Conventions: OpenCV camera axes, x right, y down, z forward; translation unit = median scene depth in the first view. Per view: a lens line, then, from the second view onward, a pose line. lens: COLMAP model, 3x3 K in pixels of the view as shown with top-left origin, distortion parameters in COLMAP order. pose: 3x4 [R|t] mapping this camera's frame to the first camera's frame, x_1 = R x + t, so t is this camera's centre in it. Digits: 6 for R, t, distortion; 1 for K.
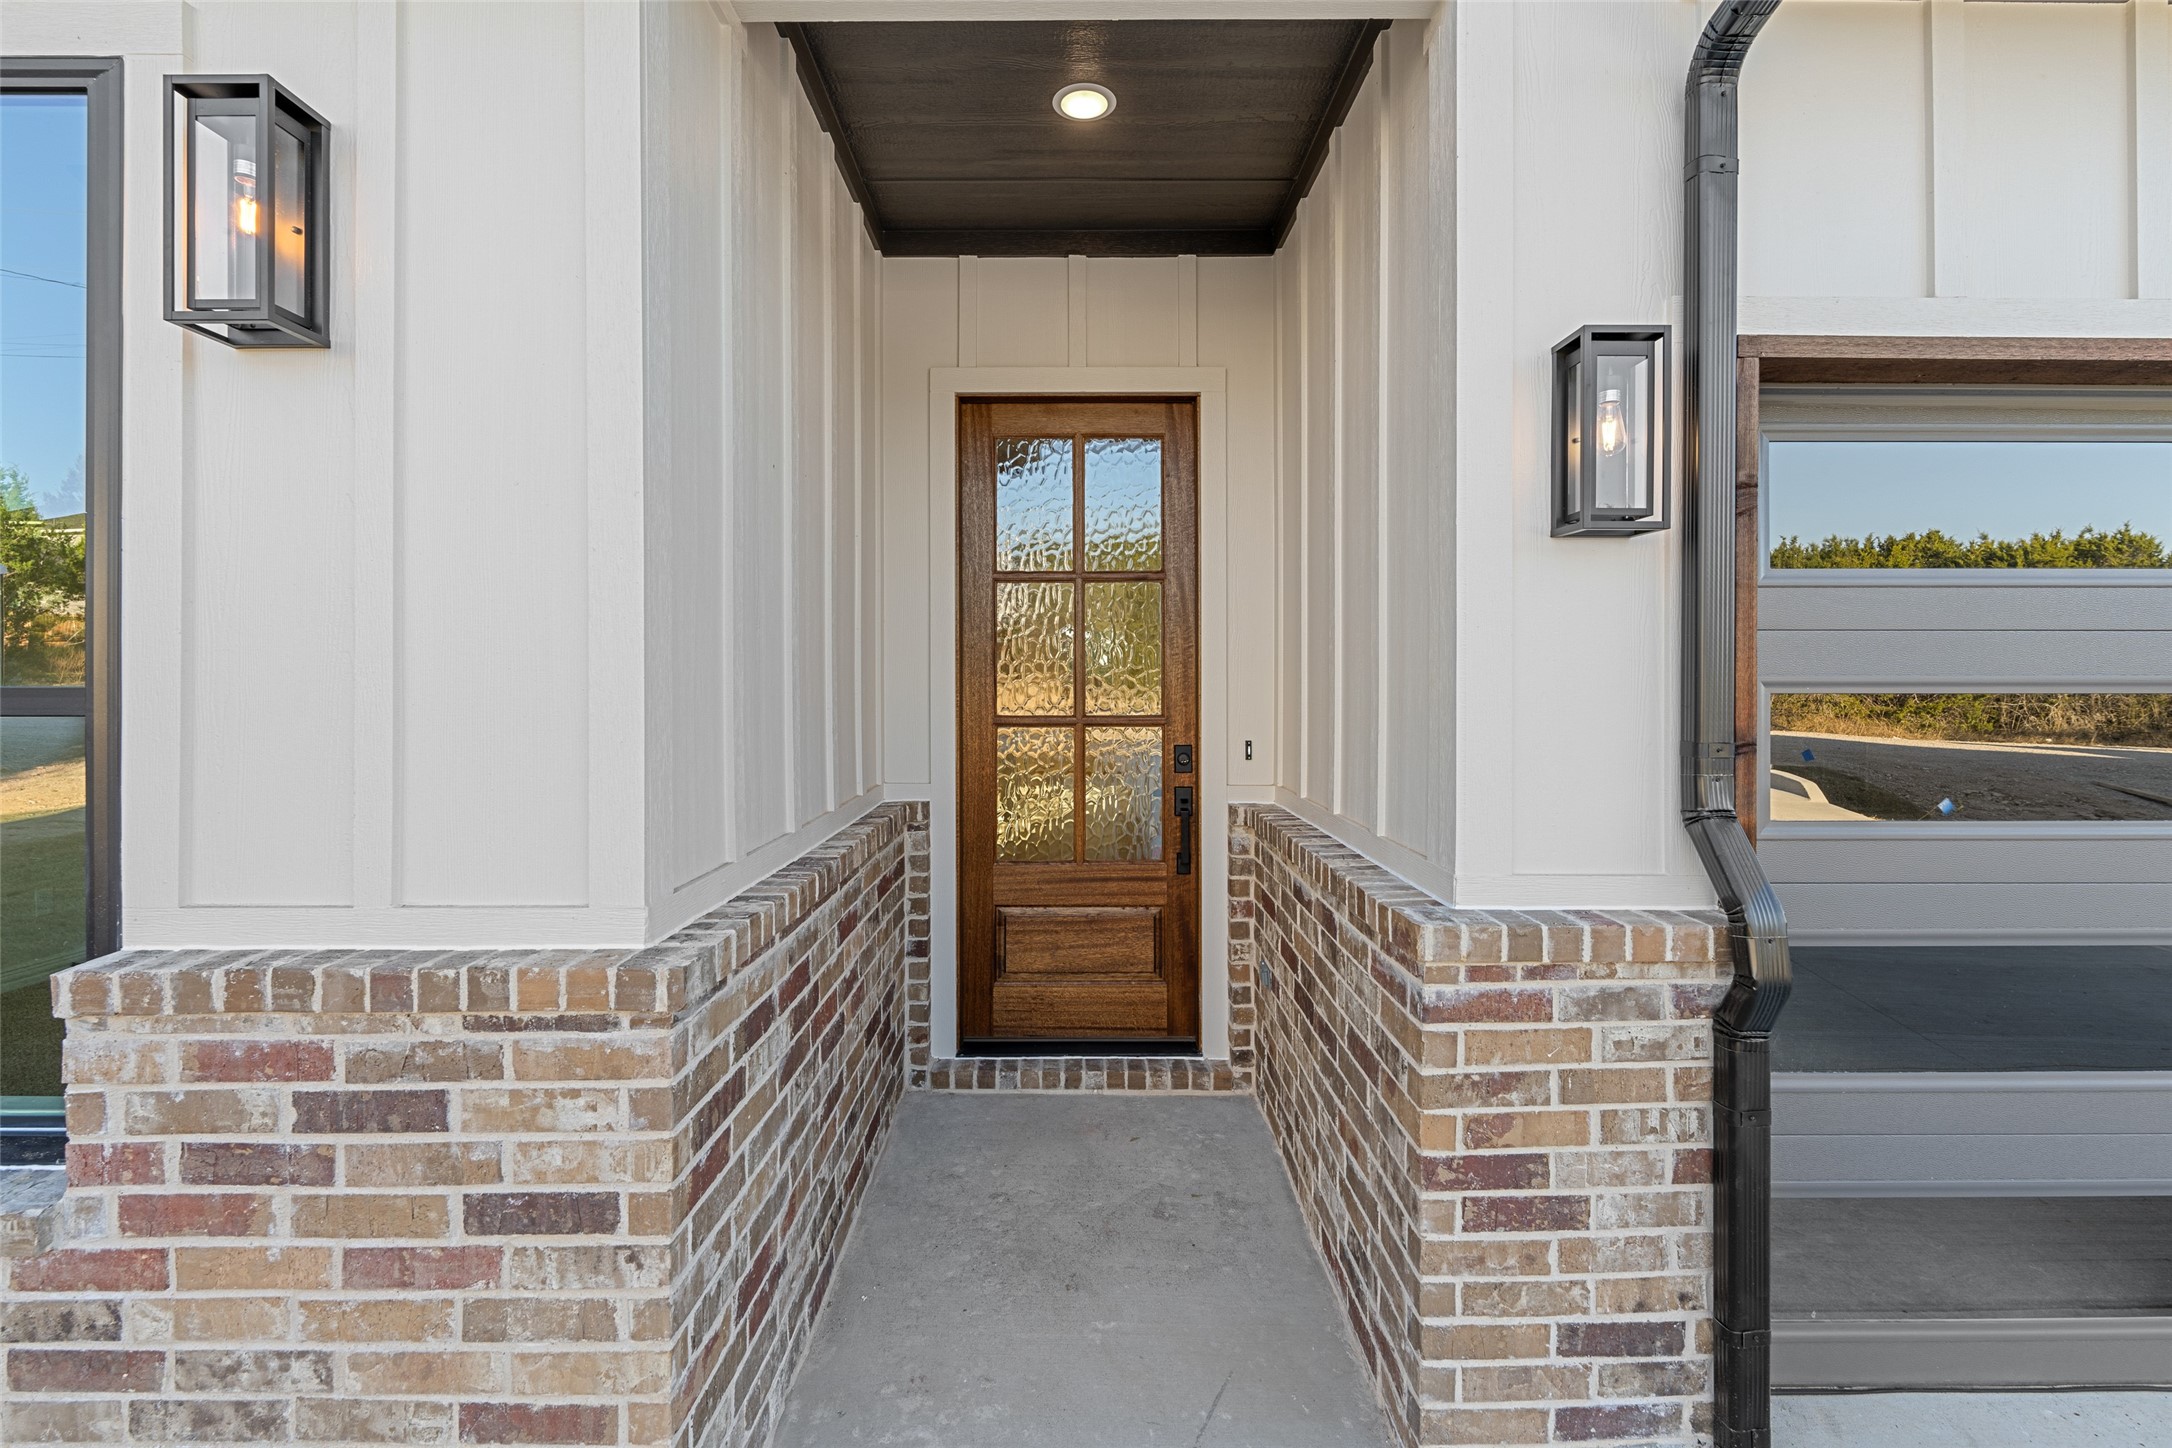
lens RADIAL K [[956.6, 0, 1072.7], [0, 956.6, 695.3], [0, 0, 1]] dist [-0.005555, 0.000880]
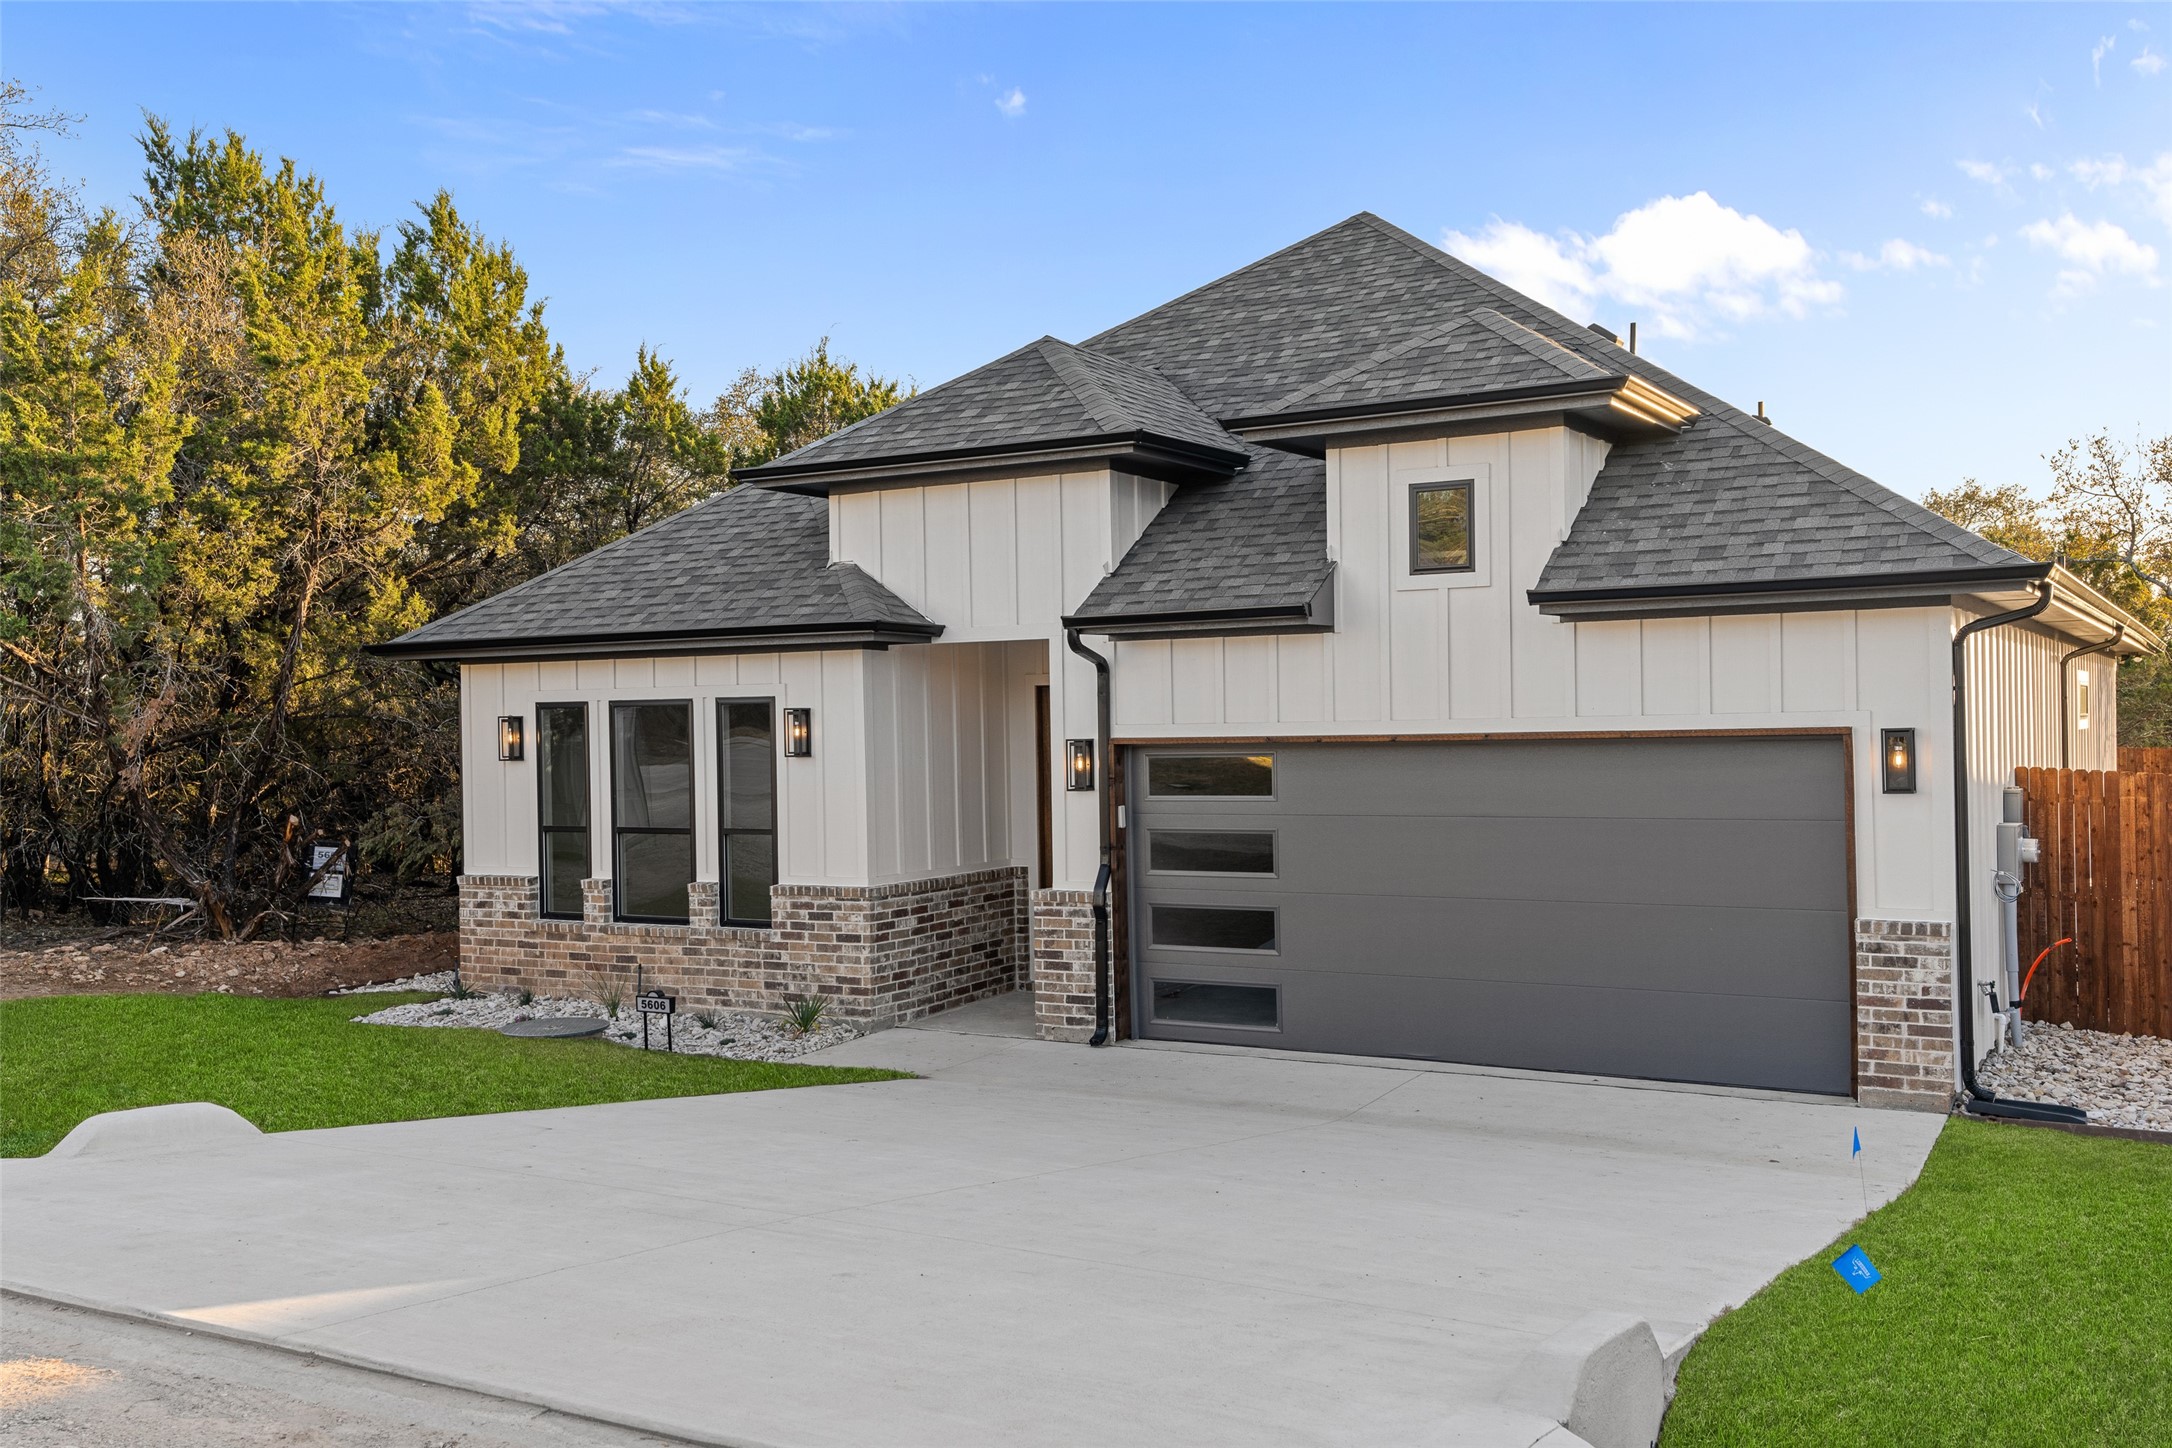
lens RADIAL K [[1958.7, 0, 1079.7], [0, 1958.7, 727.0], [0, 0, 1]] dist [0.057724, 0.004484]
pose [[0.864170, -0.013096, -0.503030, 5.266973], [0.017918, 0.999828, 0.004754, -0.542068], [0.502881, -0.013122, 0.864256, -6.734070]]
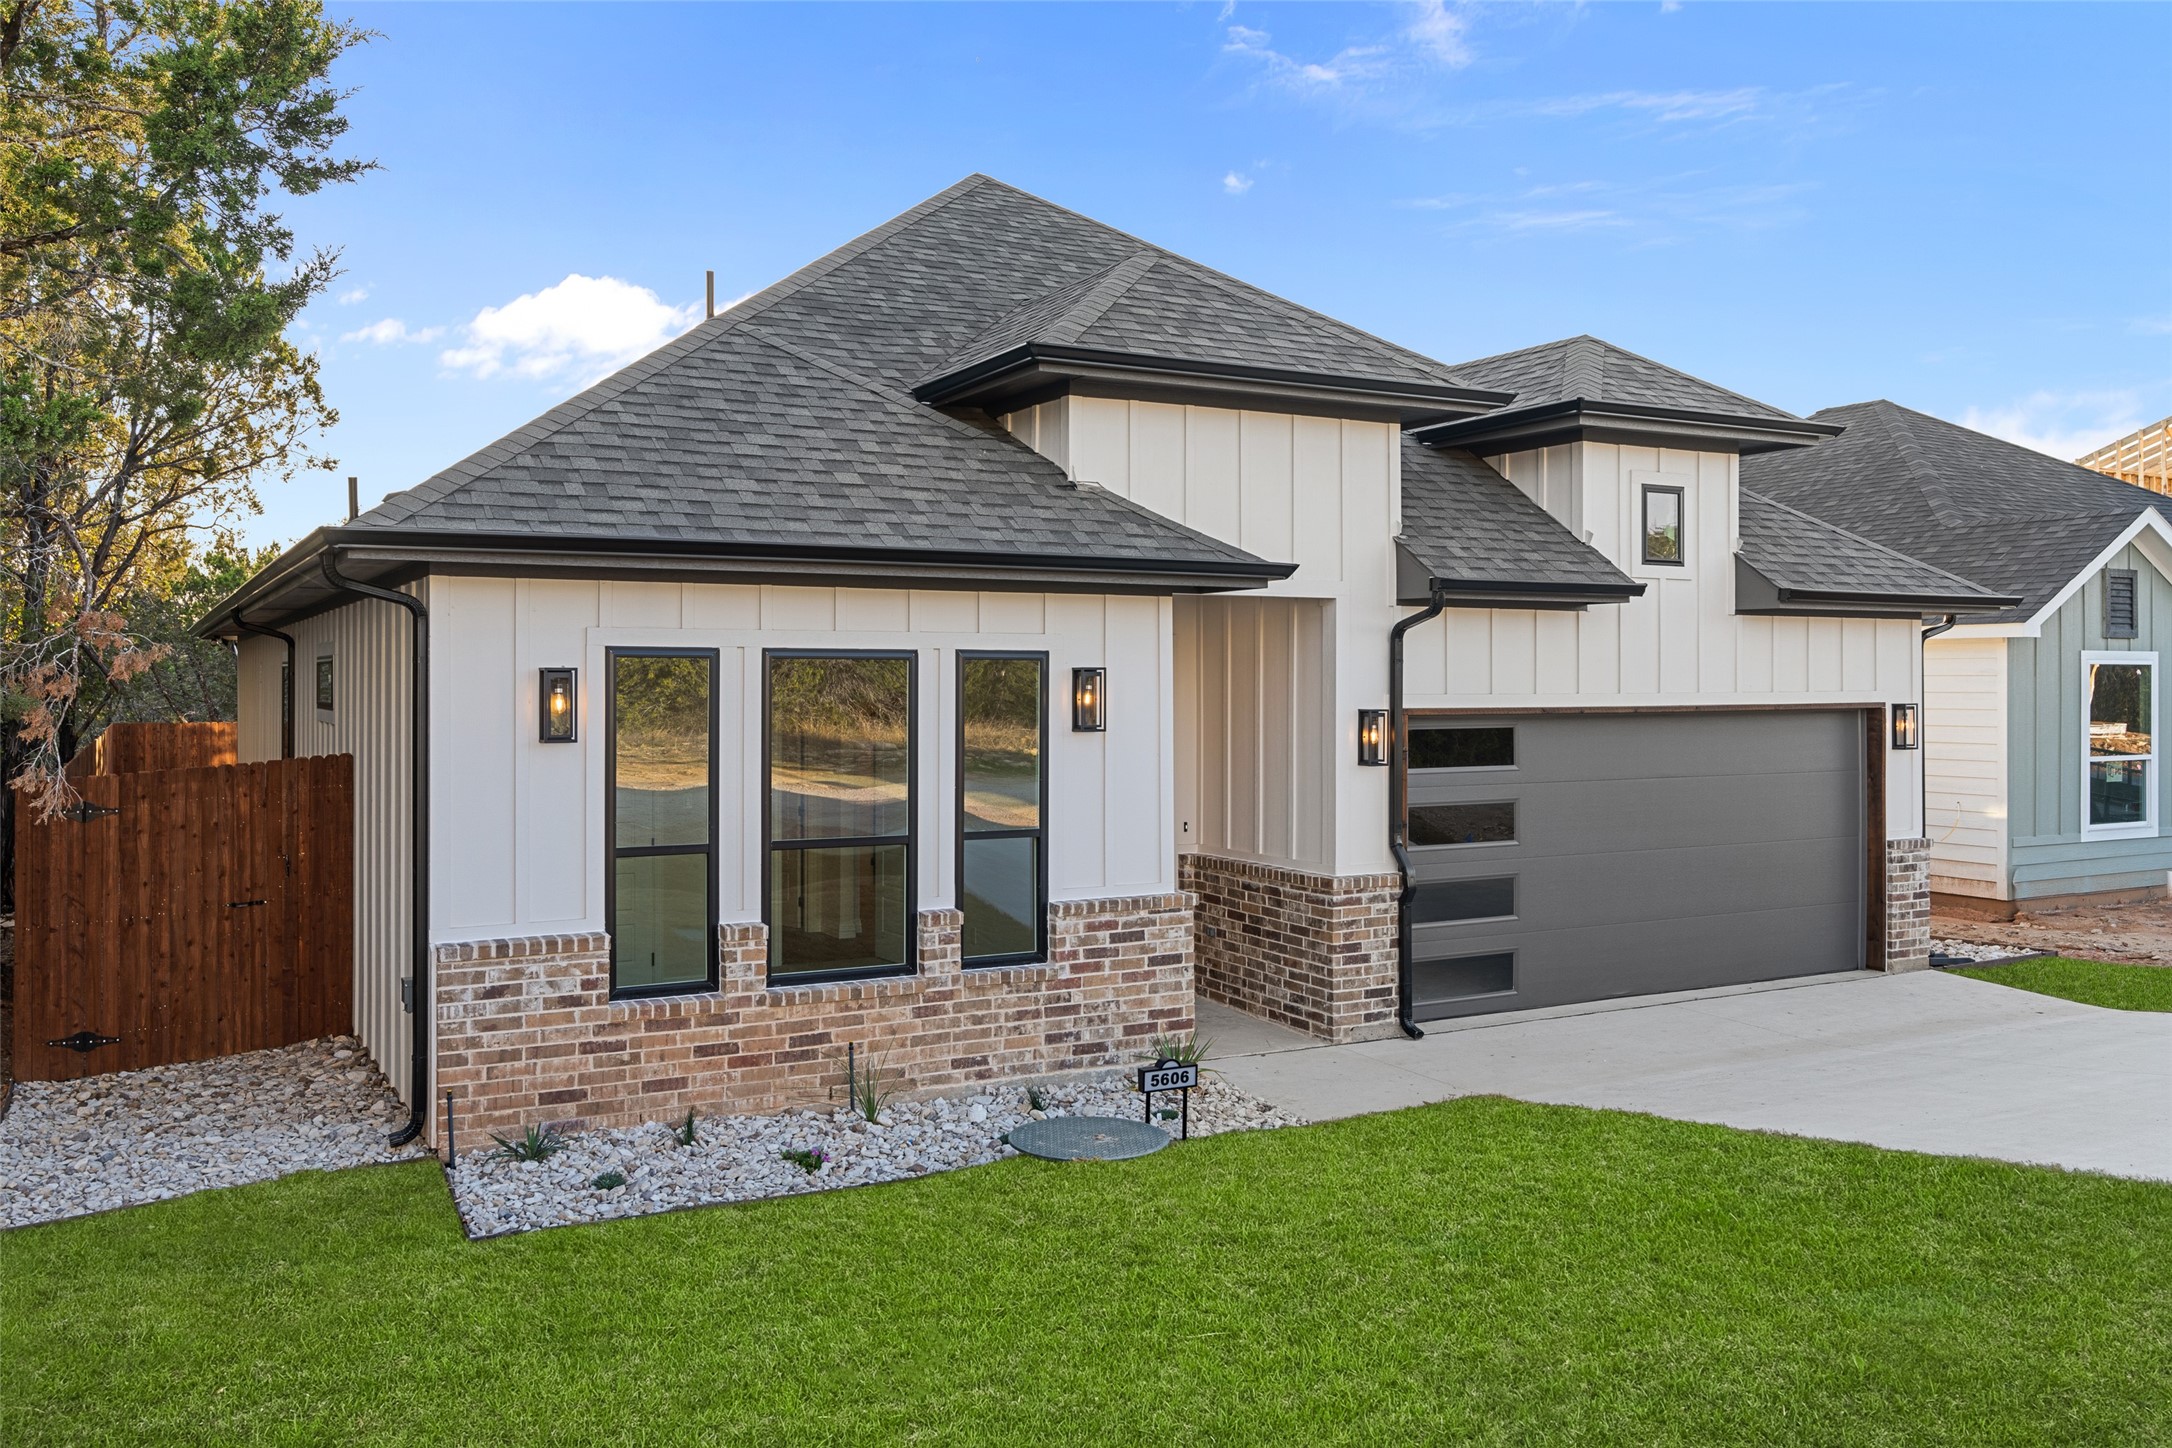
lens RADIAL K [[1720.0, 0, 1078.3], [0, 1720.0, 683.1], [0, 0, 1]] dist [-0.008149, -0.006003]
pose [[0.881492, -0.000760, 0.472199, -3.947543], [0.002012, 0.999996, -0.002145, -0.540383], [-0.472195, 0.002841, 0.881490, -4.740399]]
